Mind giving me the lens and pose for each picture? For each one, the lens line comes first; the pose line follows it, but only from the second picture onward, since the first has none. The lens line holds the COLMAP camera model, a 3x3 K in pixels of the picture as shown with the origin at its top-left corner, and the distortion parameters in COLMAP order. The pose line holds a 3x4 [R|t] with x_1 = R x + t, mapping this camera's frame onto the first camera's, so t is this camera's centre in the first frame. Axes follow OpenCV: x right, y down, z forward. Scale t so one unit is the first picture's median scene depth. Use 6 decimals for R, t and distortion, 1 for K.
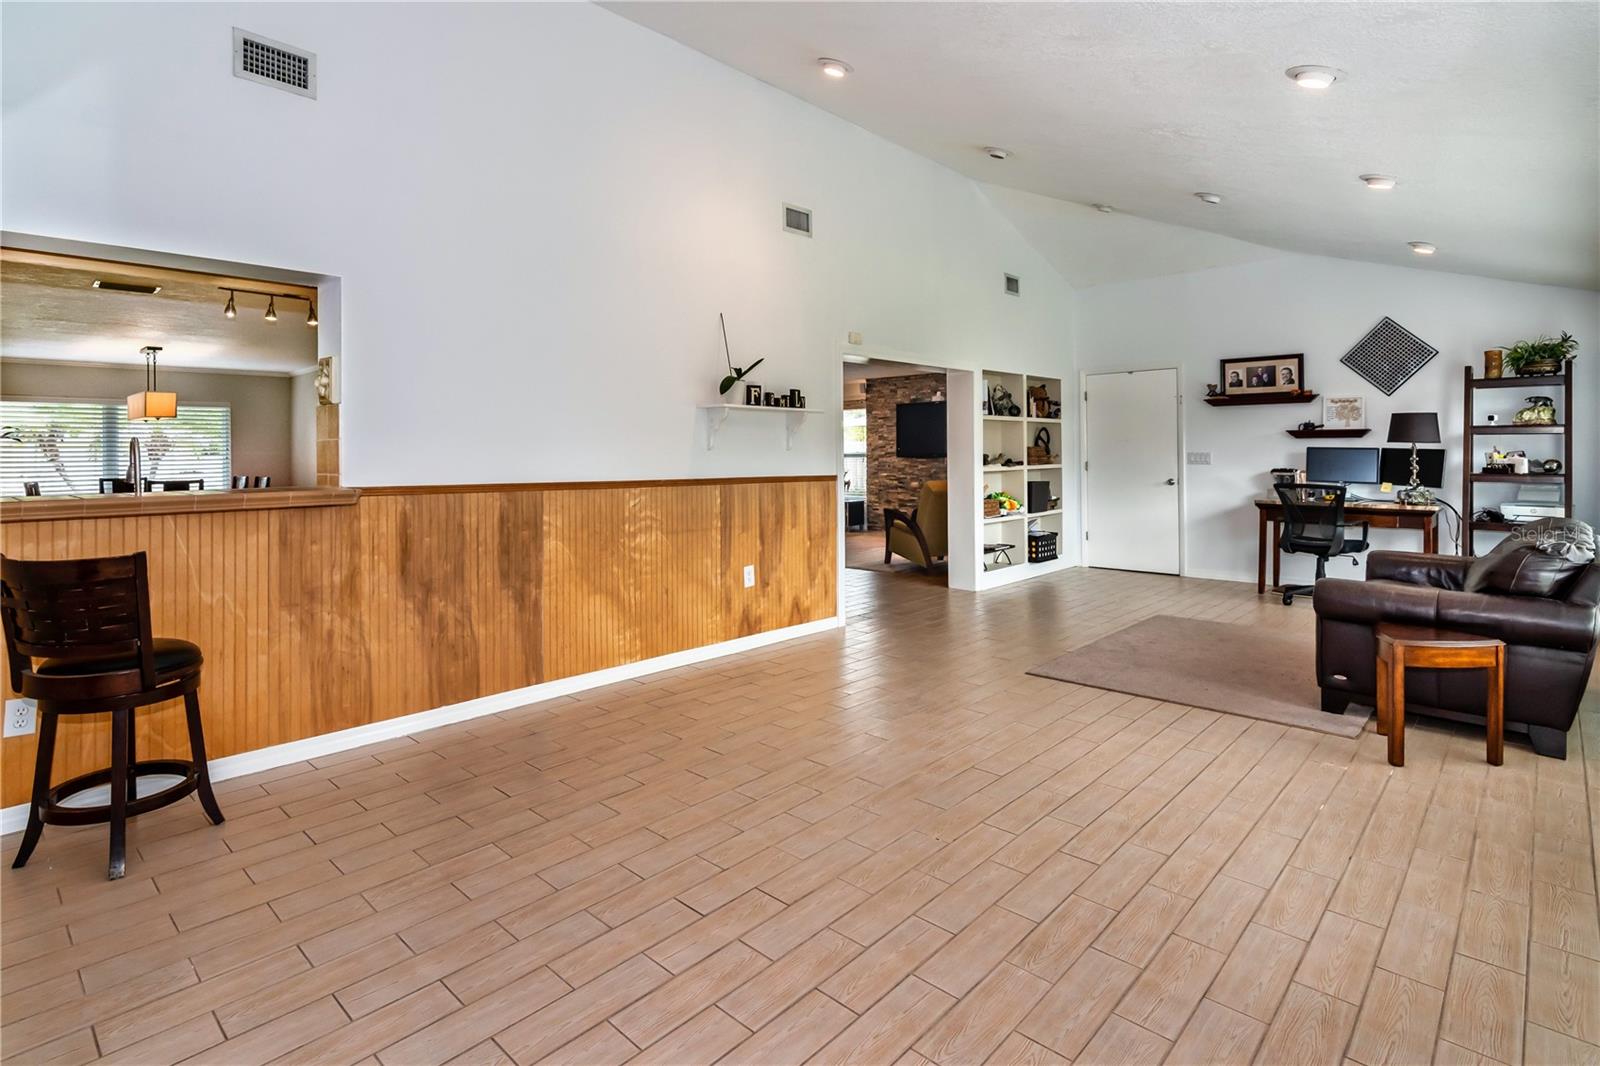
lens RADIAL K [[816.4, 0, 759.7], [0, 816.4, 458.1], [0, 0, 1]] dist [0.014212, -0.001438]
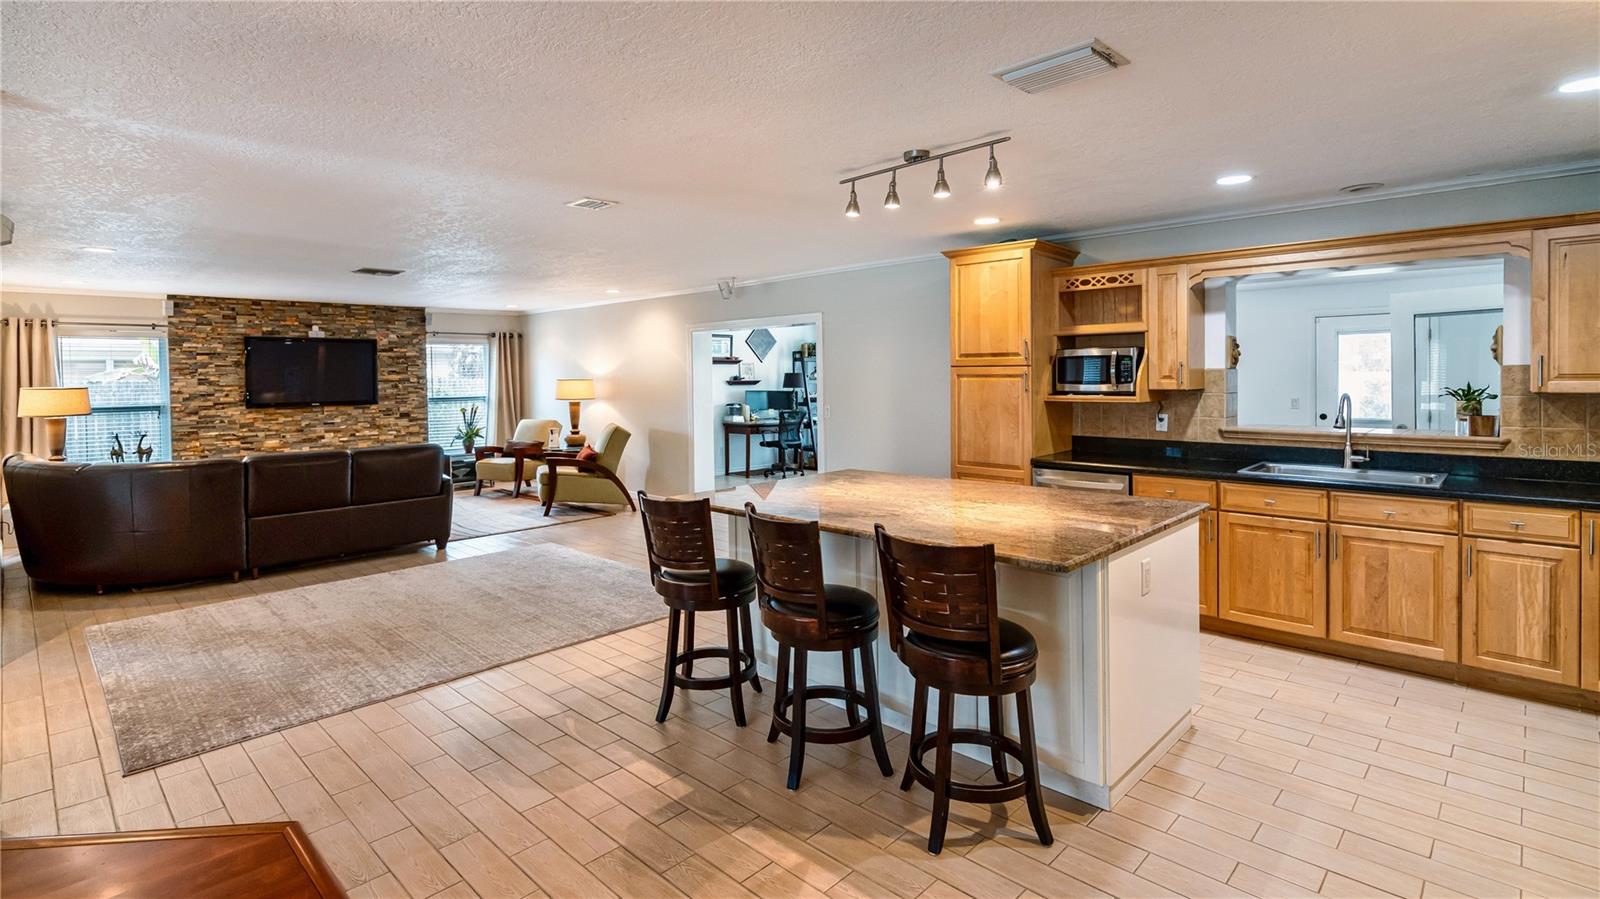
lens RADIAL K [[779.6, 0, 795.4], [0, 779.6, 395.1], [0, 0, 1]] dist [0.002381, 0.000571]
pose [[-0.015389, -0.015078, 0.999768, -1.016810], [0.018594, 0.999709, 0.015363, -0.027915], [-0.999709, 0.018826, -0.015104, 0.962497]]
